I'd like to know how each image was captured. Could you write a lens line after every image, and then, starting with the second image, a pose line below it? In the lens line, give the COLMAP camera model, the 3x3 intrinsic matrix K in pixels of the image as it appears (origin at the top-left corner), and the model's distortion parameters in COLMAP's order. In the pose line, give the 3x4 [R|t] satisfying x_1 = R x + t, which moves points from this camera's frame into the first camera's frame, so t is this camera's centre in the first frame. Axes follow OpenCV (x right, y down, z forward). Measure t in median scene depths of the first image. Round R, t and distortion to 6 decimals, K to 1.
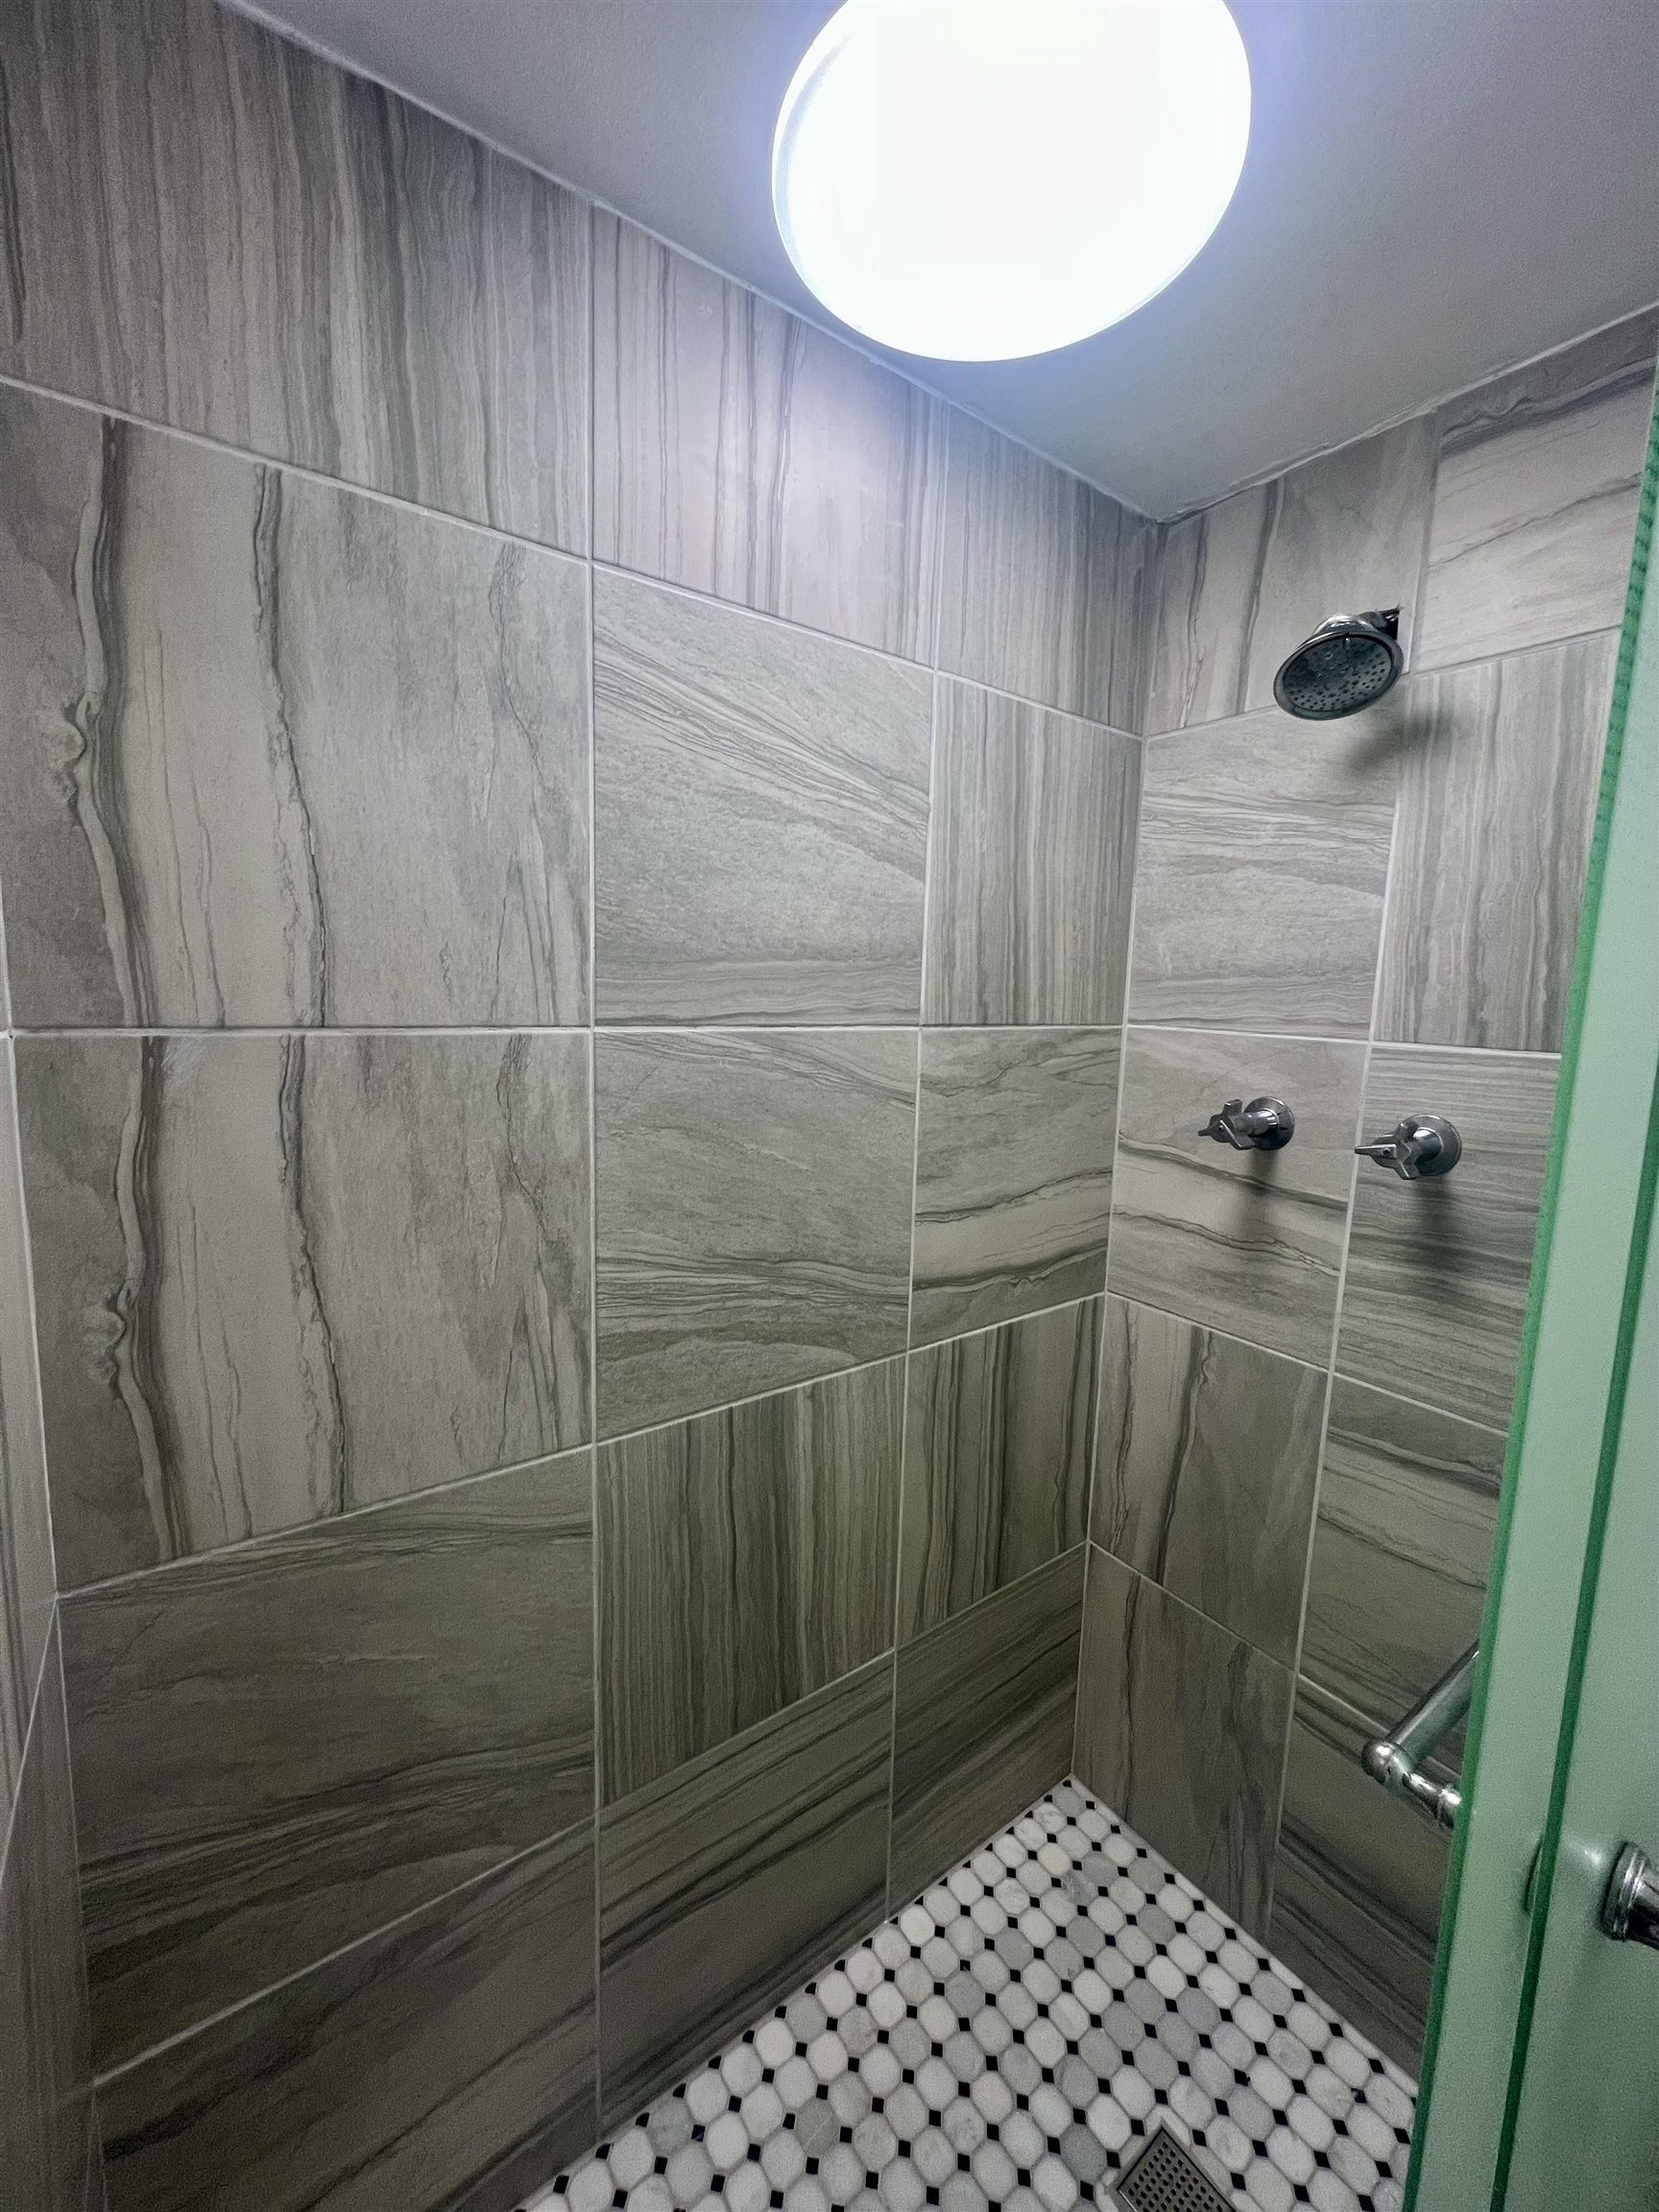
lens RADIAL K [[886.1, 0, 826.8], [0, 886.1, 1109.2], [0, 0, 1]] dist [-0.000873, 0.000318]
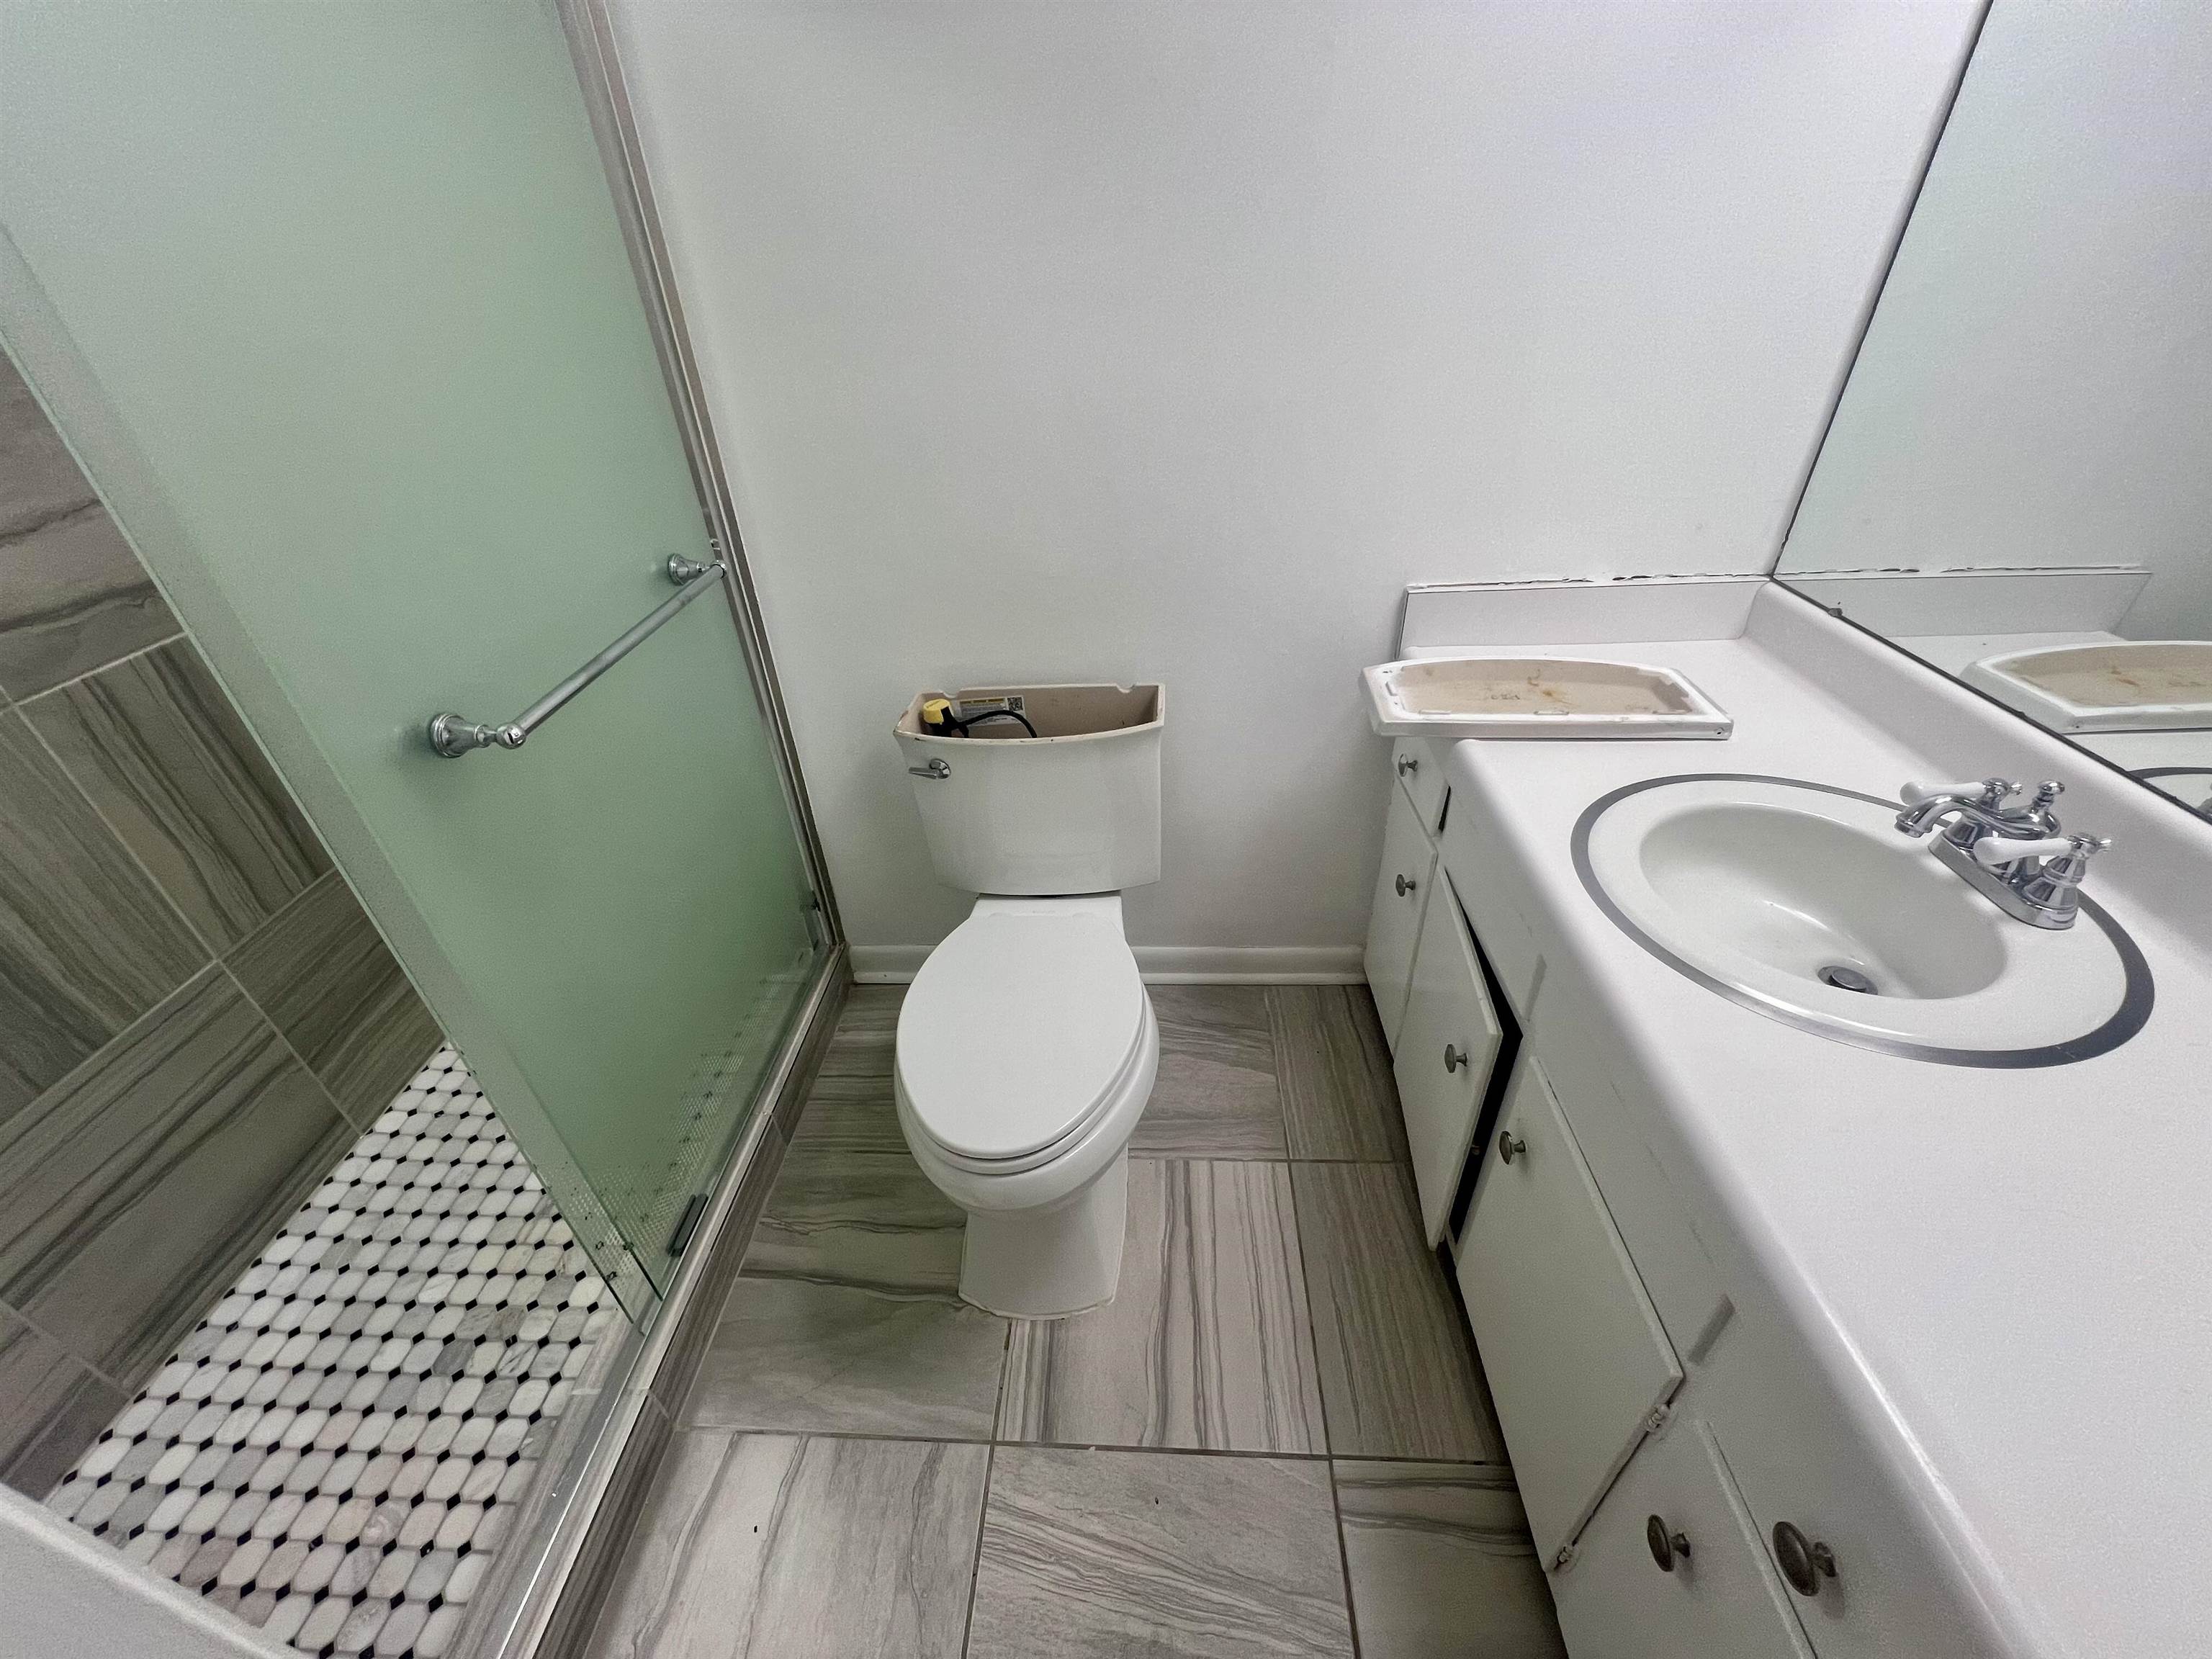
lens RADIAL K [[886.1, 0, 1108.7], [0, 886.1, 829.8], [0, 0, 1]] dist [-0.000873, 0.000318]
pose [[0.621212, -0.479006, 0.620201, 0.161555], [0.154729, 0.850828, 0.502146, 0.088336], [-0.768215, -0.215976, 0.602661, -0.490964]]
